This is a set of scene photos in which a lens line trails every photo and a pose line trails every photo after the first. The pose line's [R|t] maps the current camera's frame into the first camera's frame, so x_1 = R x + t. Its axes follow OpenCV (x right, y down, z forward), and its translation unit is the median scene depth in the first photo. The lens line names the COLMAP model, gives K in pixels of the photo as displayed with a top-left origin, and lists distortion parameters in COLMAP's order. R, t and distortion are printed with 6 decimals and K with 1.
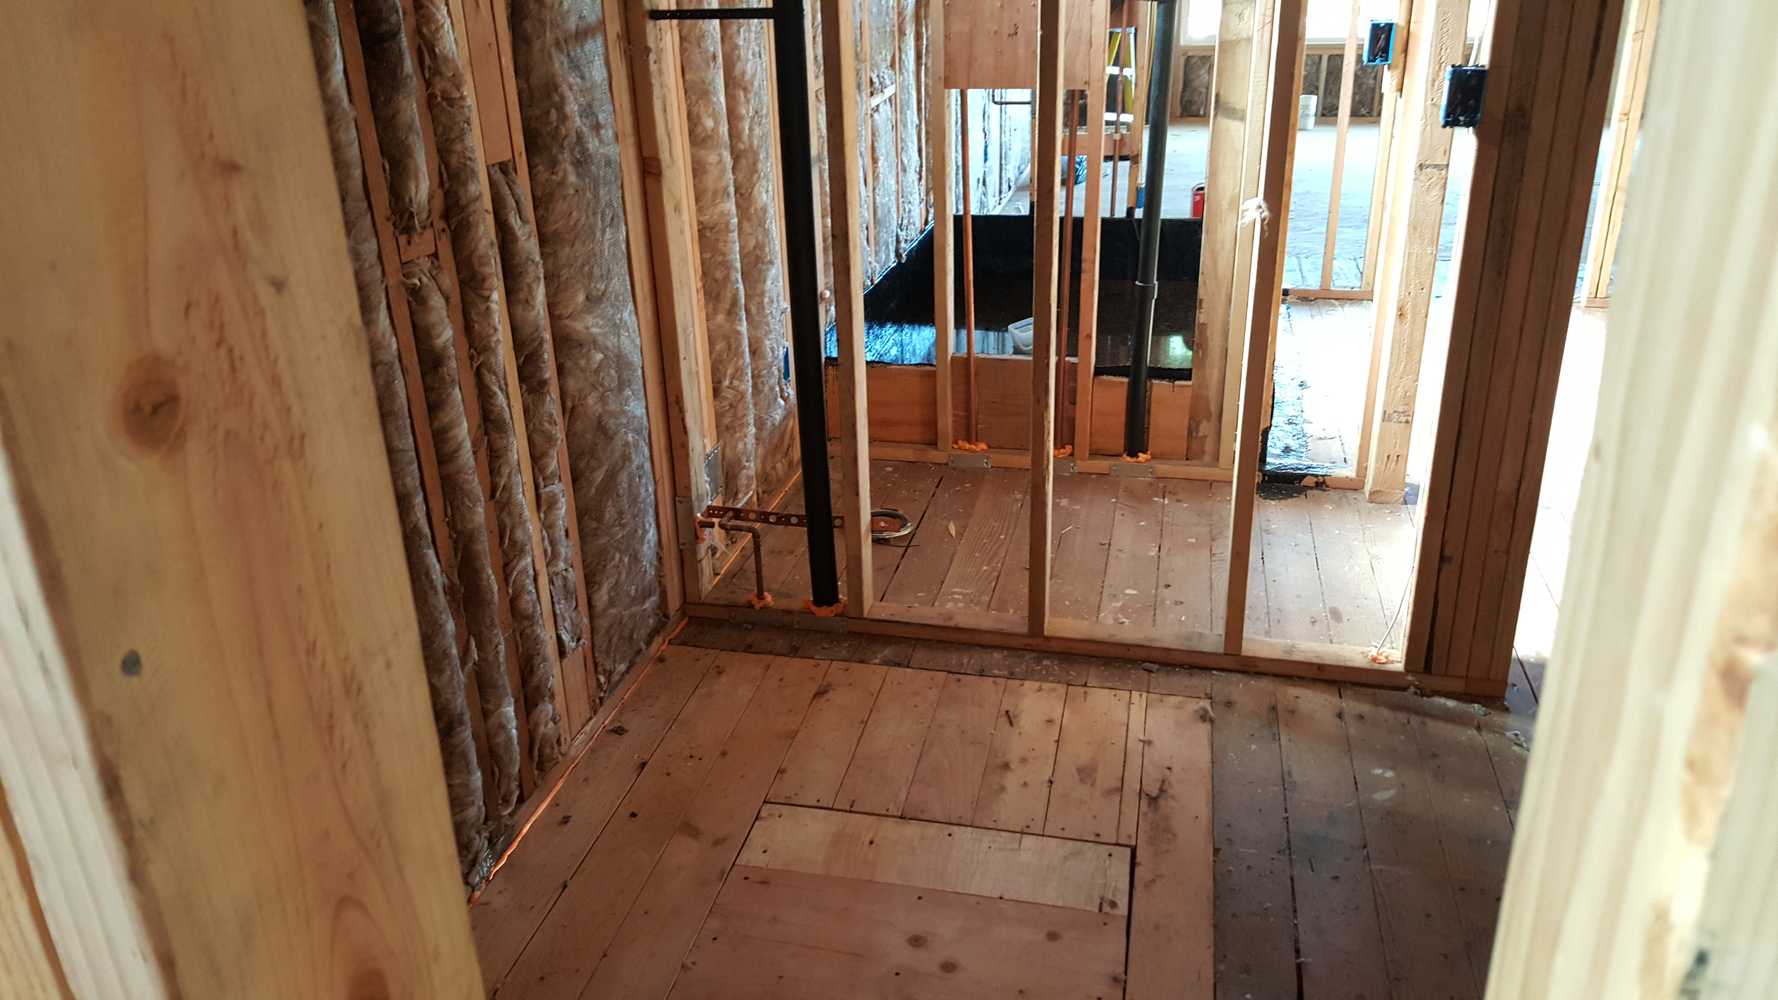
lens RADIAL K [[1319.9, 0, 922.2], [0, 1319.9, 486.7], [0, 0, 1]] dist [0.095352, -0.208249]
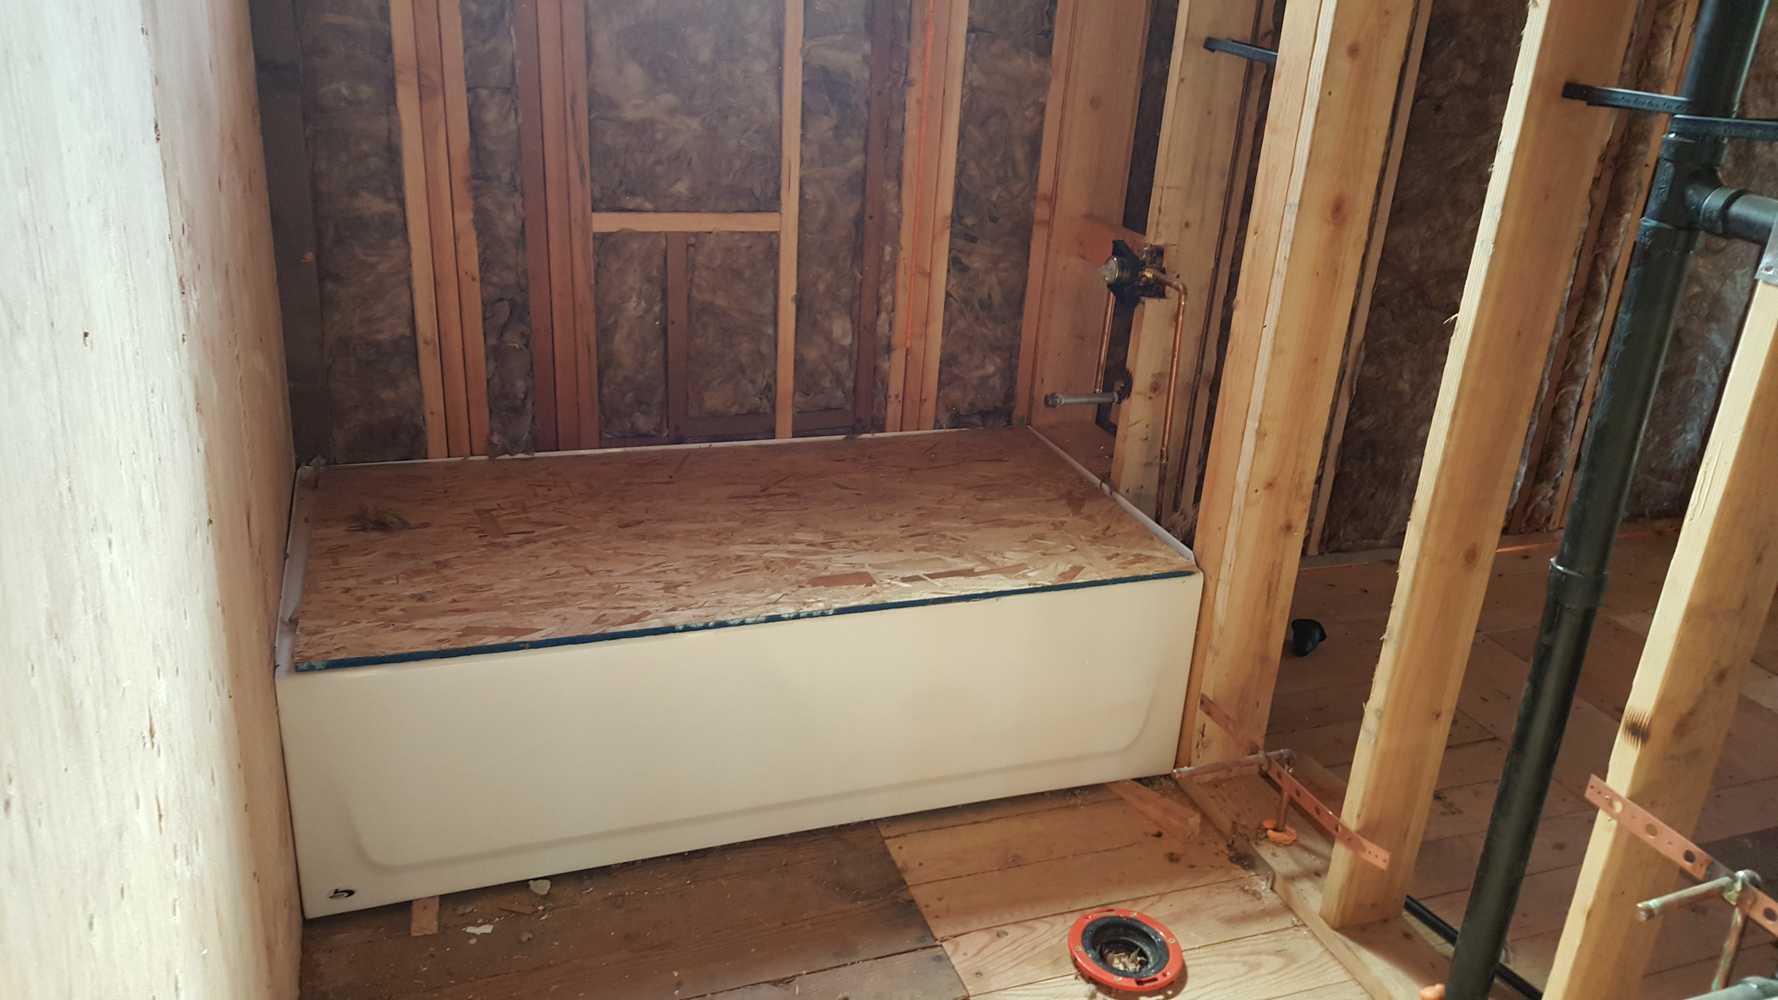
lens RADIAL K [[1335.3, 0, 895.6], [0, 1335.3, 503.3], [0, 0, 1]] dist [0.139141, -0.223294]
pose [[0.530982, 0.366956, -0.763807, 0.532611], [-0.396103, 0.904317, 0.159100, 0.231575], [0.749107, 0.218067, 0.625528, -0.556196]]
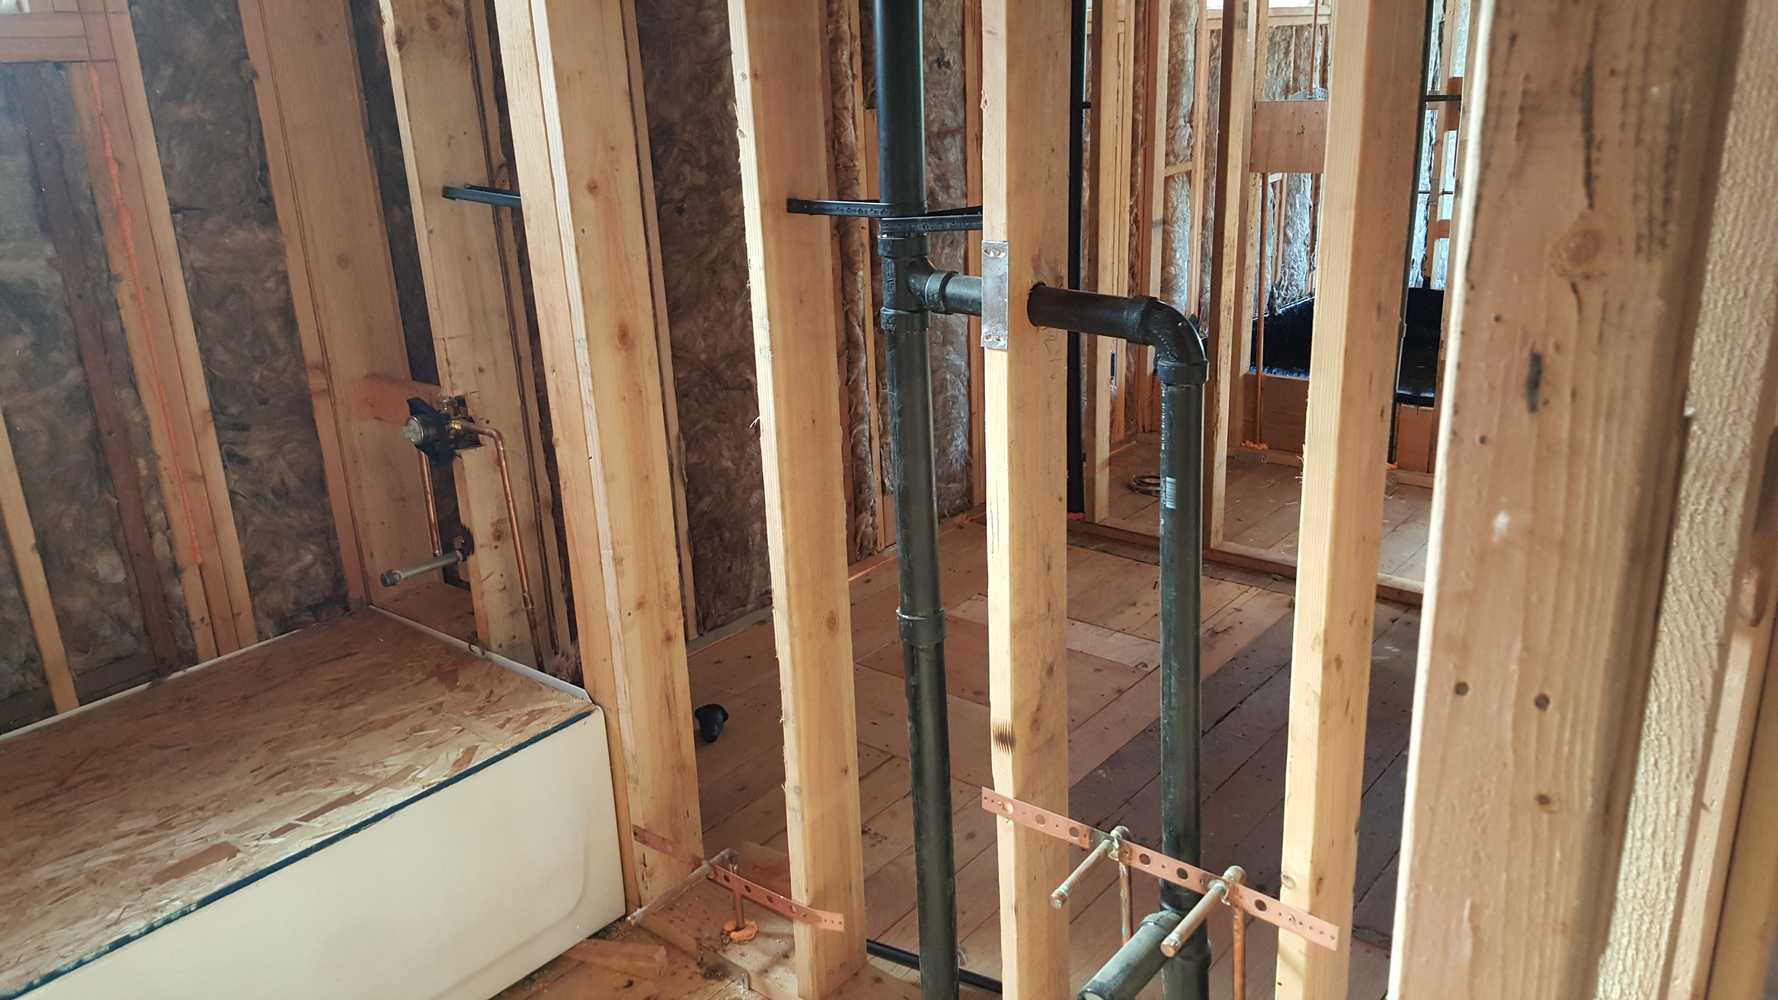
lens RADIAL K [[1335.3, 0, 895.6], [0, 1335.3, 503.3], [0, 0, 1]] dist [0.139141, -0.223294]
pose [[0.890427, 0.124864, -0.437663, 0.512354], [-0.152122, 0.987976, -0.027626, 0.191925], [0.428951, 0.091177, 0.898715, -0.554233]]
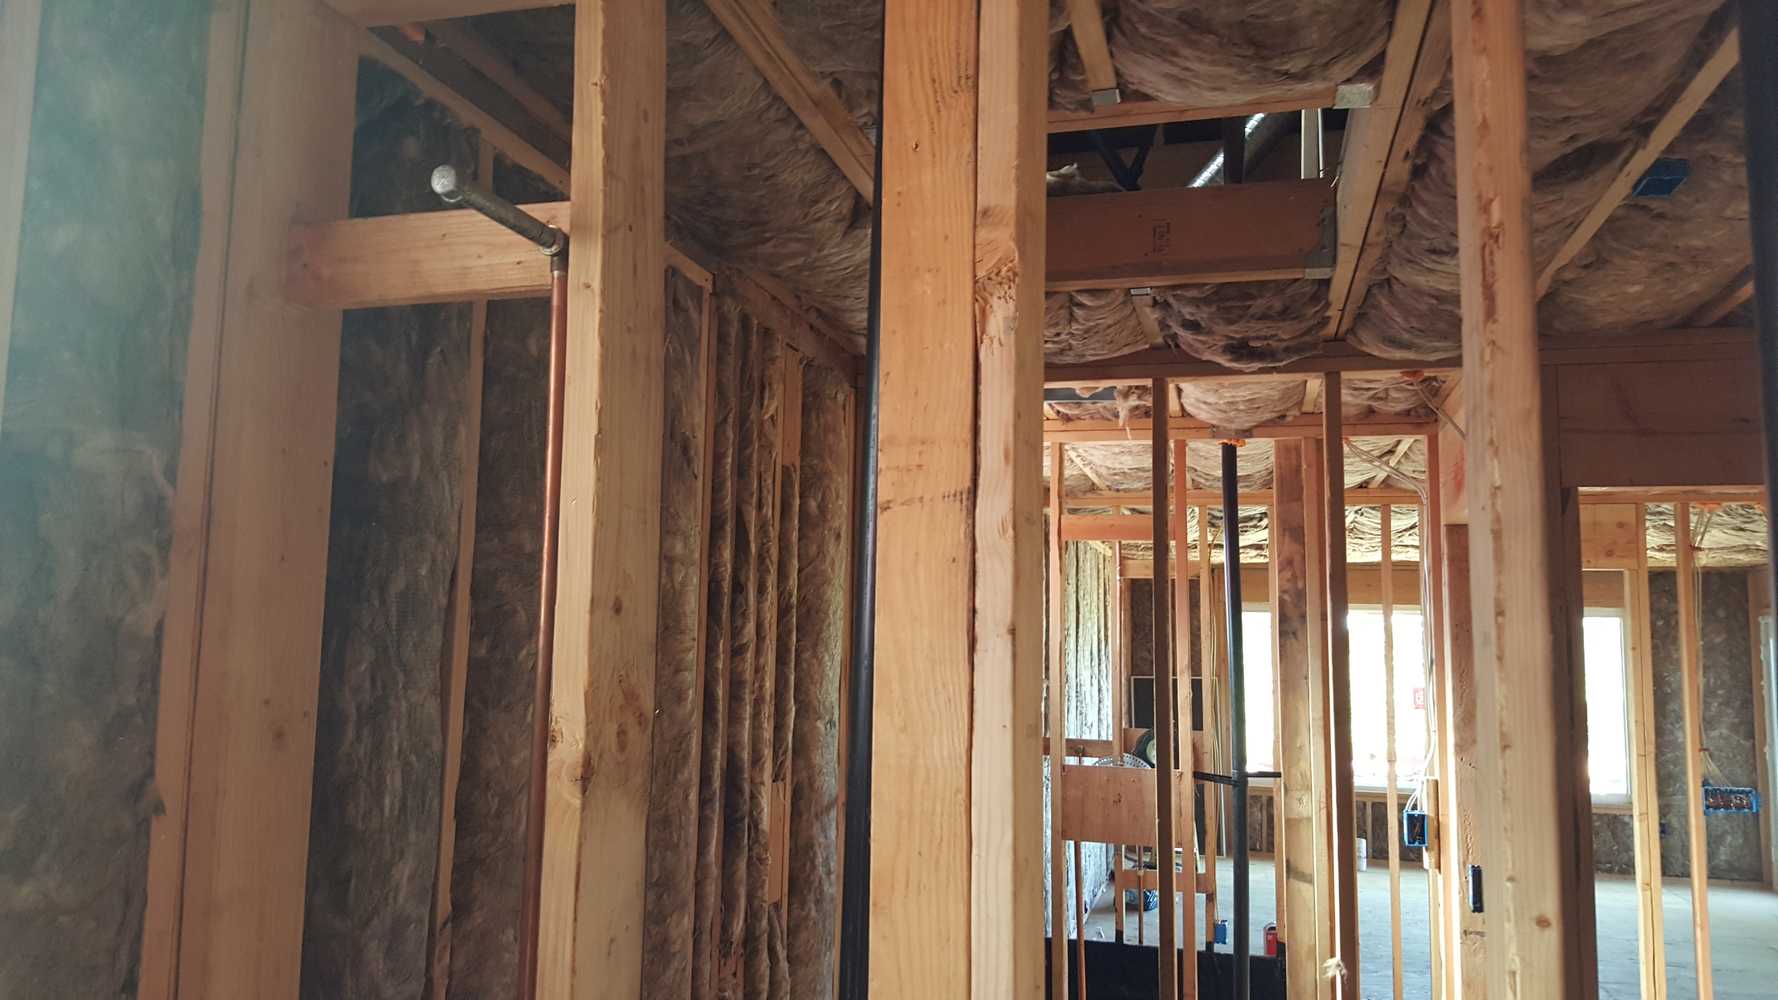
lens RADIAL K [[1300.1, 0, 893.2], [0, 1300.1, 494.0], [0, 0, 1]] dist [0.136251, -0.199409]
pose [[0.997562, 0.029272, -0.063346, -0.109925], [-0.056557, 0.870889, -0.488215, 0.044430], [0.040876, 0.490607, 0.870421, -0.364676]]
